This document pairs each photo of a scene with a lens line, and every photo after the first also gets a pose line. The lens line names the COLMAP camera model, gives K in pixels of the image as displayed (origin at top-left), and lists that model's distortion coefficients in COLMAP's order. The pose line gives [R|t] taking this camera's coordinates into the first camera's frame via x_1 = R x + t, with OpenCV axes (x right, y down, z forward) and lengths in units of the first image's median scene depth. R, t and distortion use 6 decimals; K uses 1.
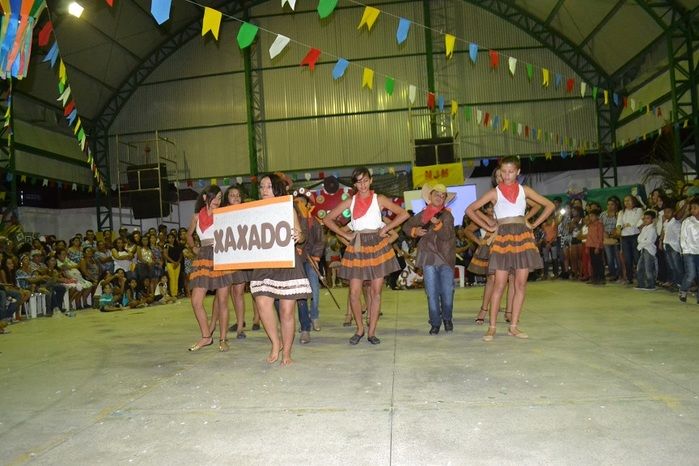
lens RADIAL K [[557.6, 0, 351.5], [0, 557.6, 242.3], [0, 0, 1]] dist [-0.079153, 0.005347]
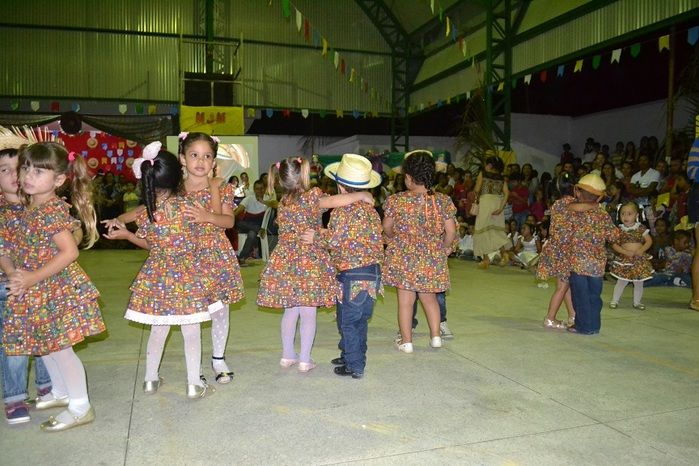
lens RADIAL K [[557.6, 0, 351.5], [0, 557.6, 242.3], [0, 0, 1]] dist [-0.079153, 0.005347]
pose [[0.912101, 0.031329, 0.408768, 0.017402], [-0.054482, 0.997495, 0.045117, 0.006976], [-0.406330, -0.063422, 0.911523, 0.167420]]
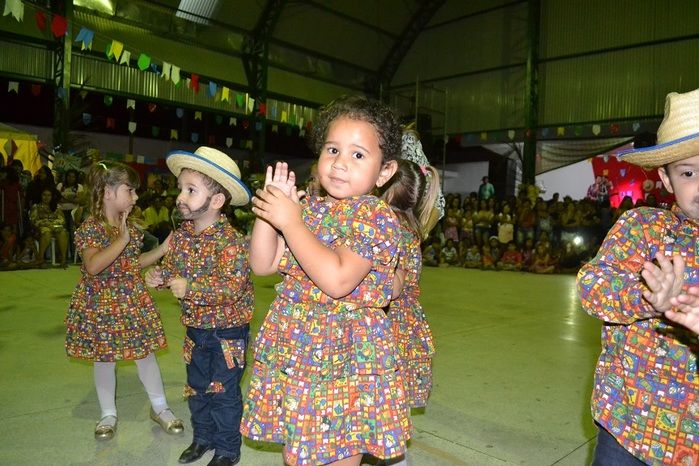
lens RADIAL K [[555.0, 0, 348.5], [0, 555.0, 243.8], [0, 0, 1]] dist [-0.080459, 0.011100]
pose [[0.767562, 0.118177, -0.629987, 0.145304], [-0.081887, 0.992882, 0.086482, -0.003174], [0.635723, -0.014793, 0.771776, 0.233073]]
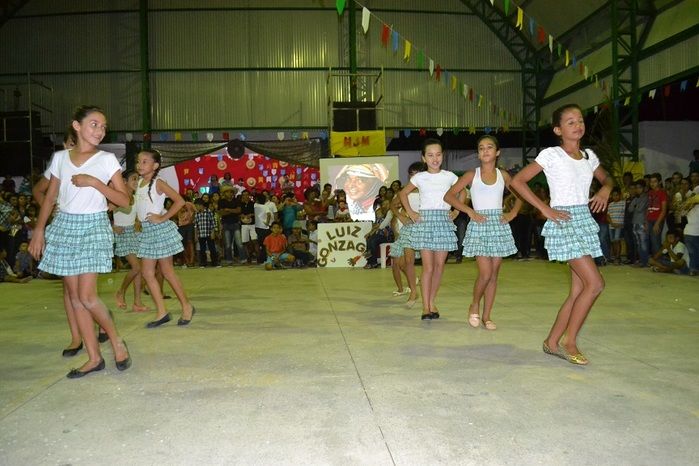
lens RADIAL K [[557.6, 0, 351.5], [0, 557.6, 242.3], [0, 0, 1]] dist [-0.079153, 0.005347]
pose [[0.982909, 0.030617, 0.181530, -0.012297], [-0.038389, 0.998484, 0.039456, 0.004880], [-0.180046, -0.045750, 0.982594, 0.095768]]
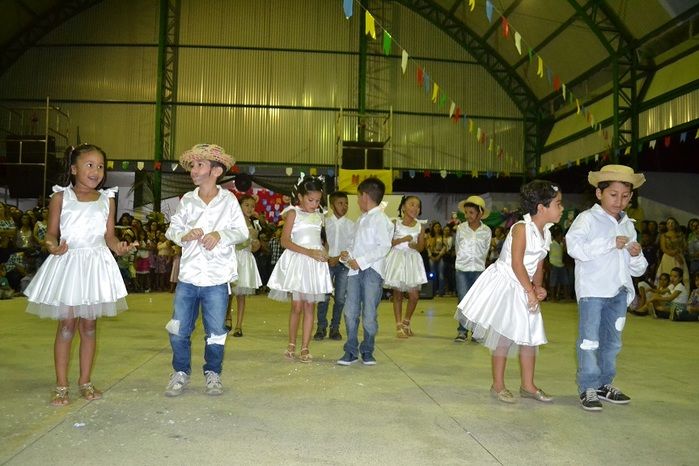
lens RADIAL K [[555.0, 0, 348.5], [0, 555.0, 243.8], [0, 0, 1]] dist [-0.080459, 0.011100]
pose [[0.978333, 0.083034, 0.189659, -0.034990], [-0.078311, 0.996406, -0.032279, 0.014499], [-0.191658, 0.016727, 0.981319, 0.087296]]
